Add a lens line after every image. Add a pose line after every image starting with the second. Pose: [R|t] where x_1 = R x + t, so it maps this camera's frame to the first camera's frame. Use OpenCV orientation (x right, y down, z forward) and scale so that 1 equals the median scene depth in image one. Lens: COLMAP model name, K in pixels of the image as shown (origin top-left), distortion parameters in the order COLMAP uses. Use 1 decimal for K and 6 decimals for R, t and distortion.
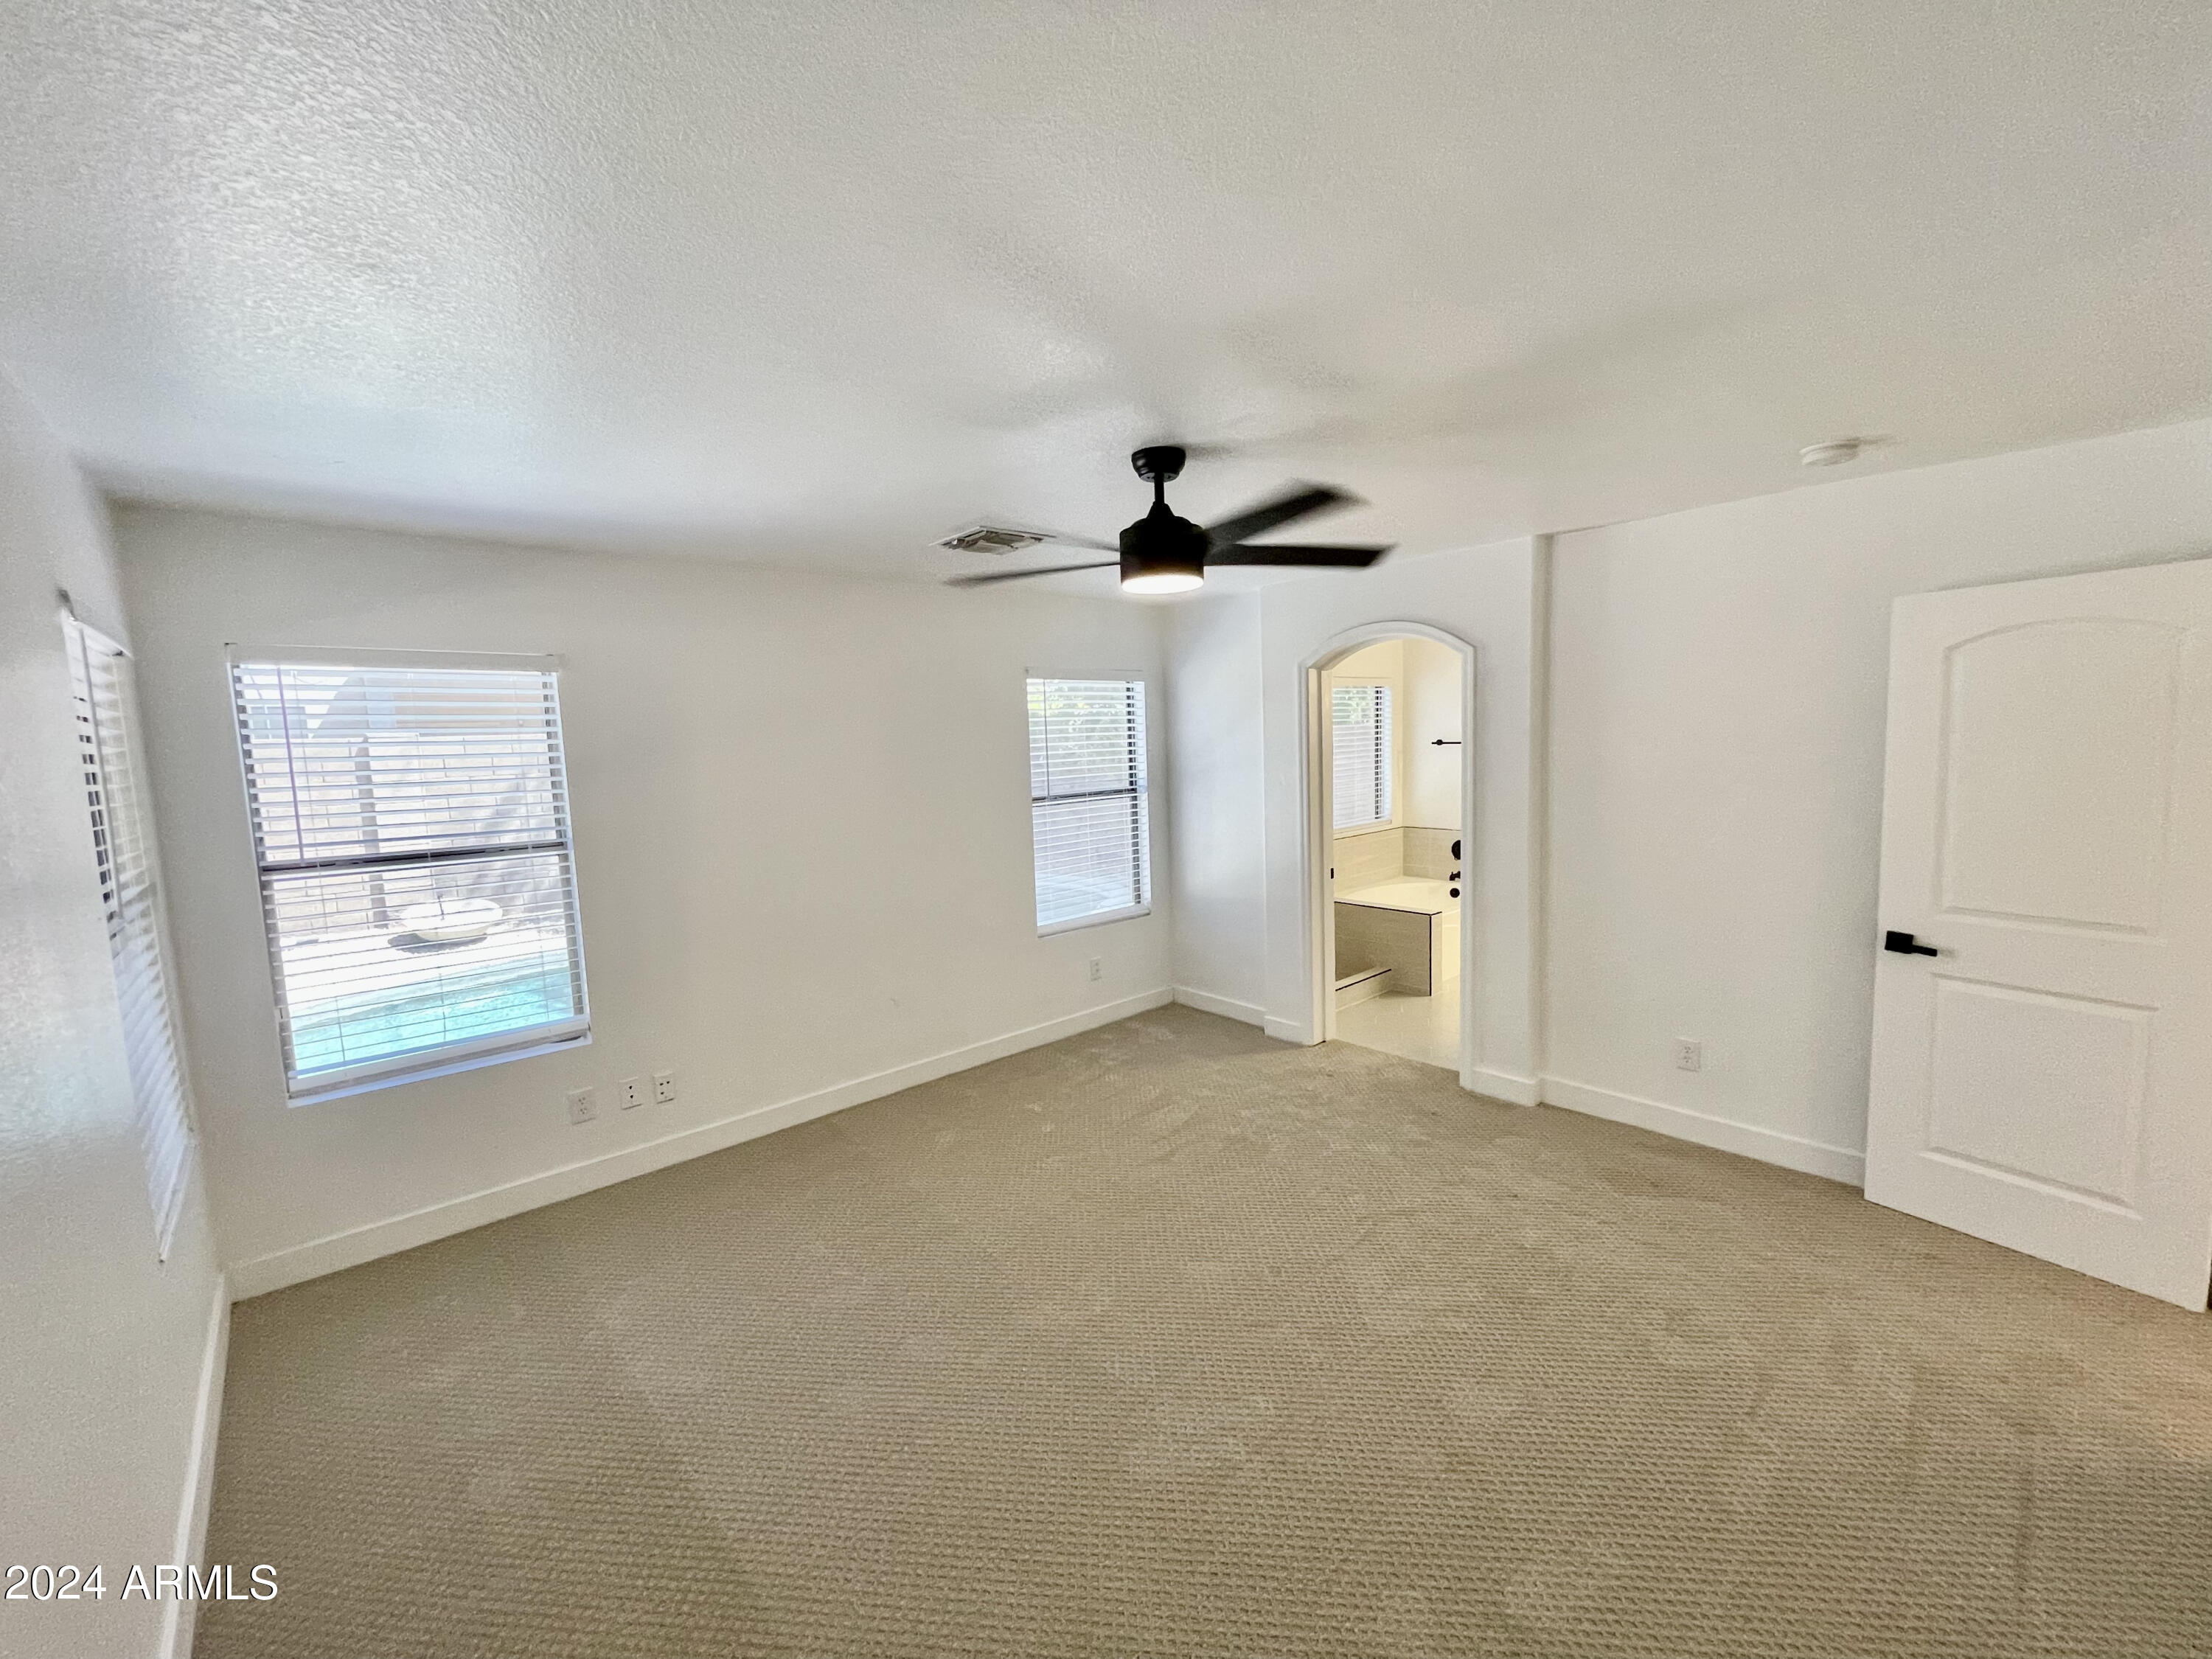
lens RADIAL K [[900.0, 0, 1101.2], [0, 900.0, 810.6], [0, 0, 1]] dist [-0.003756, -0.000276]
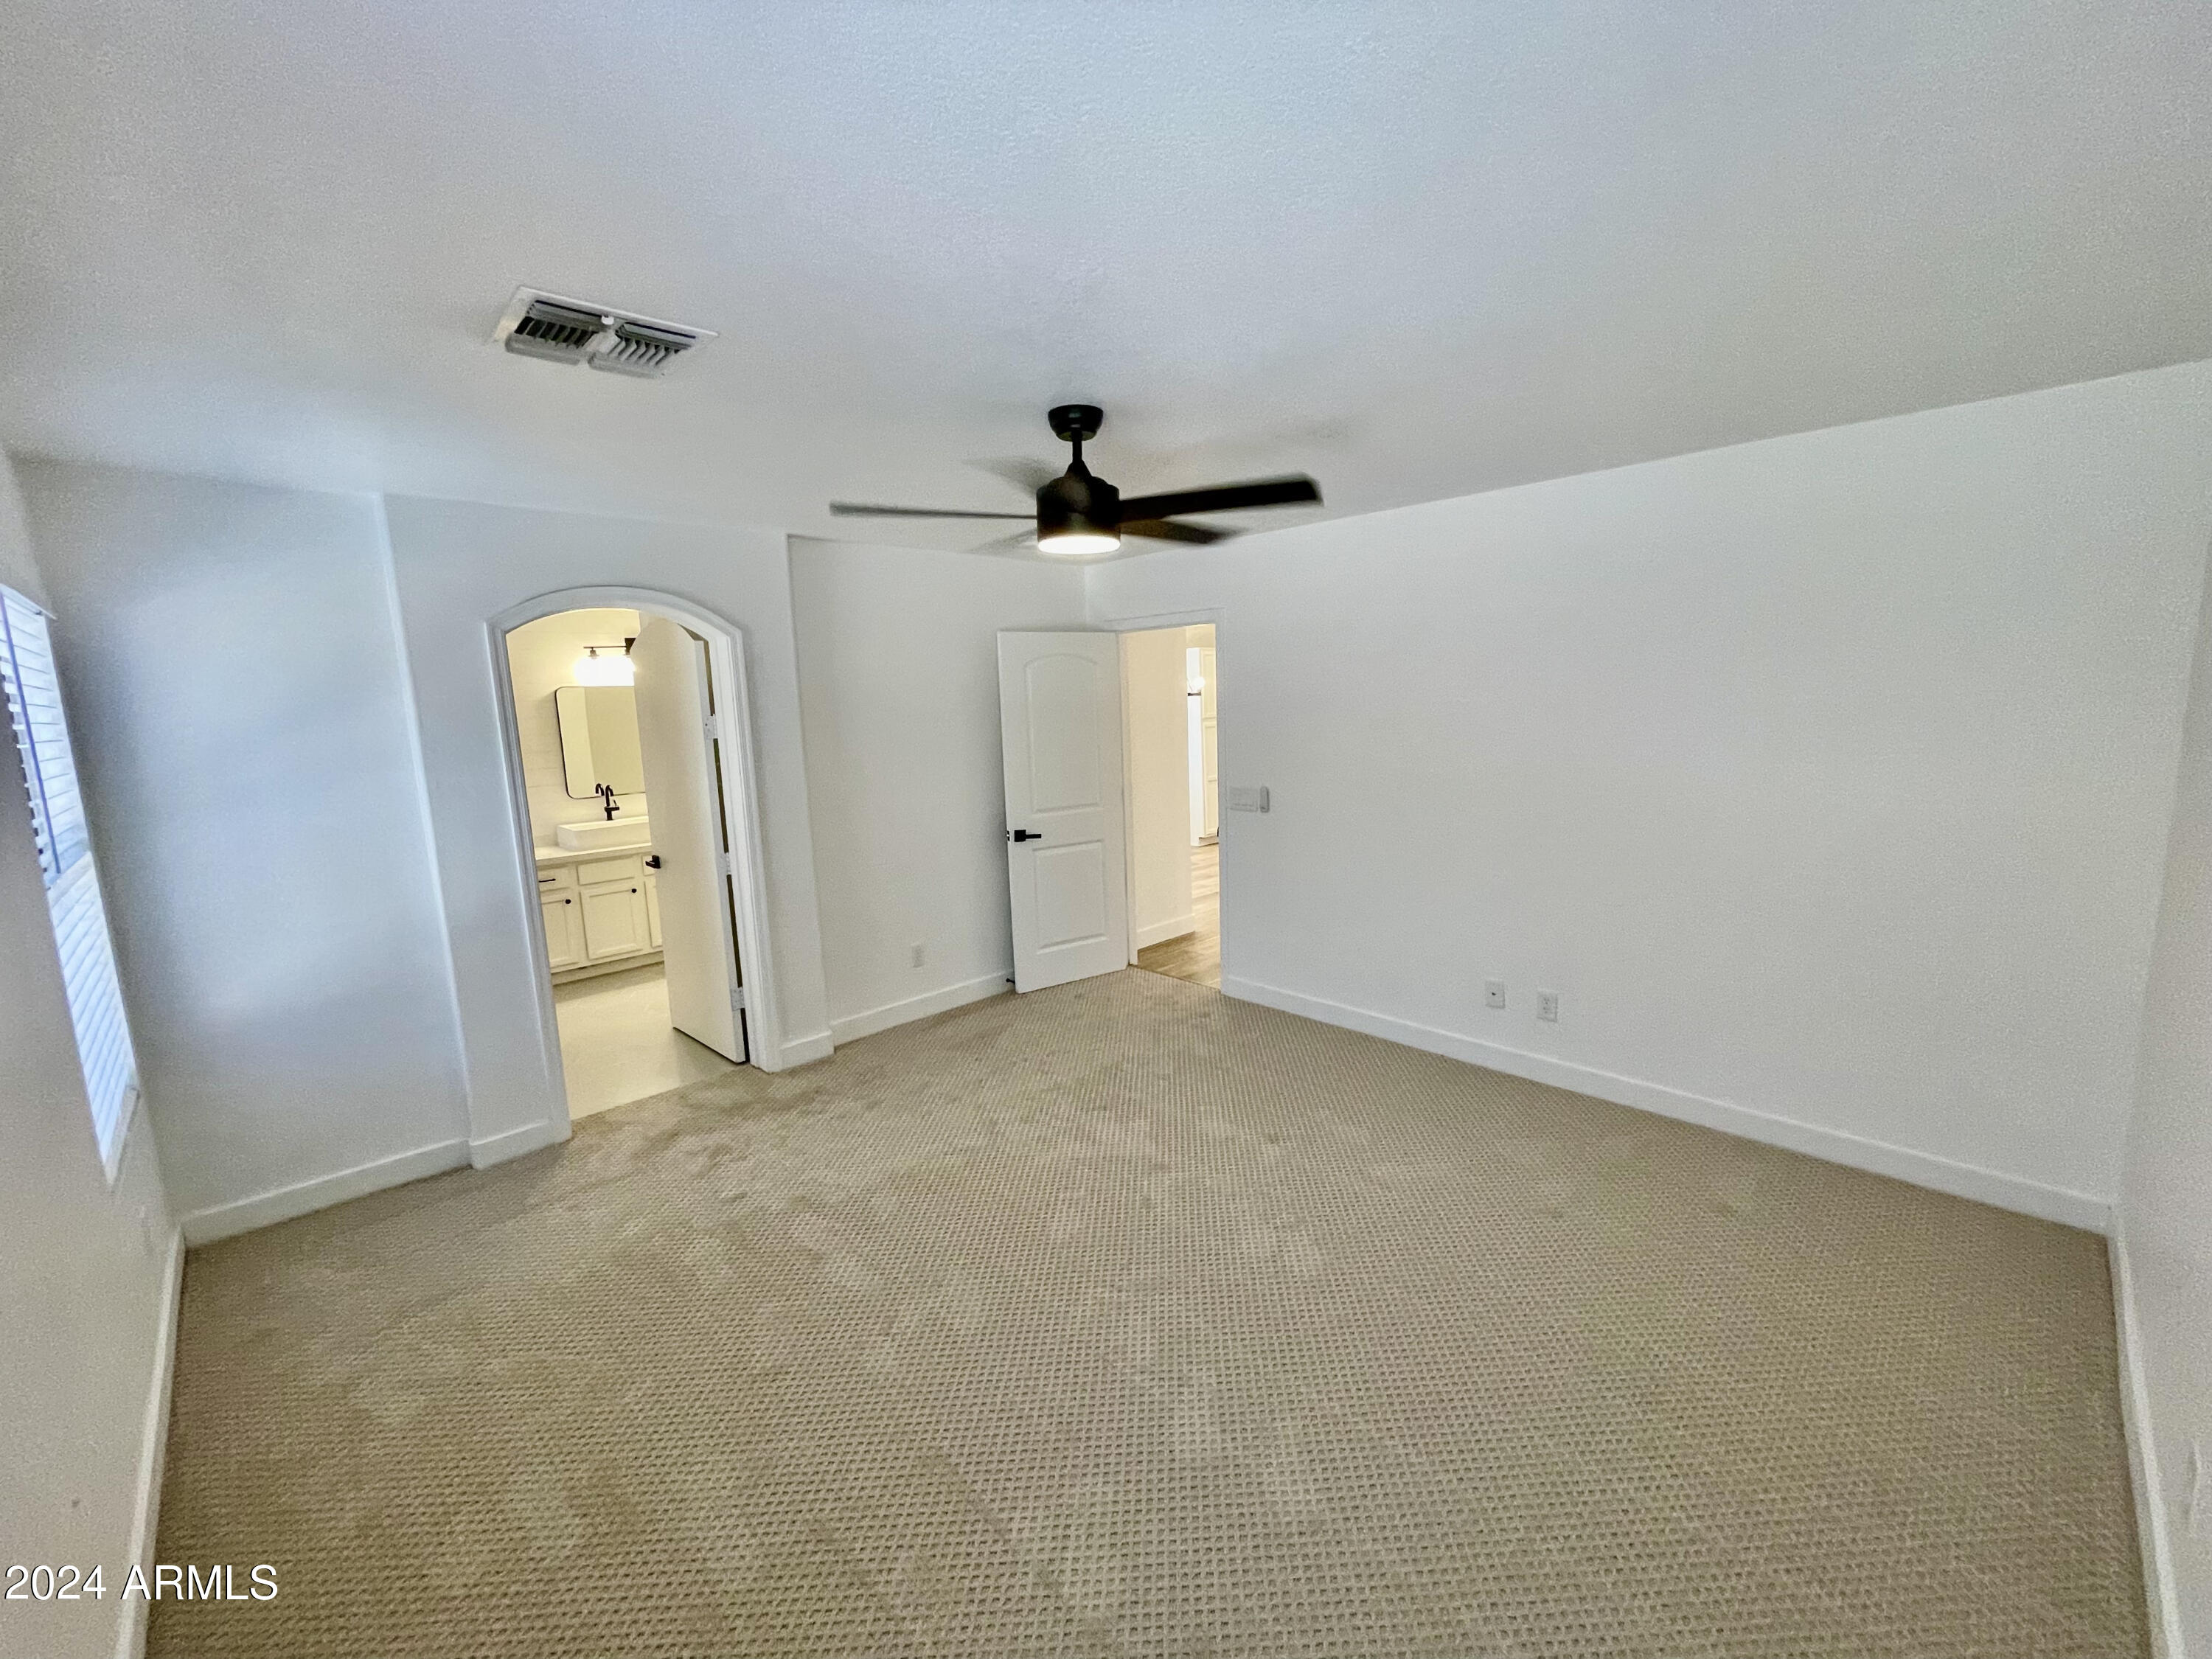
lens RADIAL K [[900.0, 0, 1117.1], [0, 900.0, 825.2], [0, 0, 1]] dist [-0.003756, -0.000276]
pose [[-0.039057, -0.114905, 0.992608, -0.889738], [0.117147, 0.985990, 0.118748, -0.058613], [-0.992346, 0.120919, -0.025049, 0.944841]]
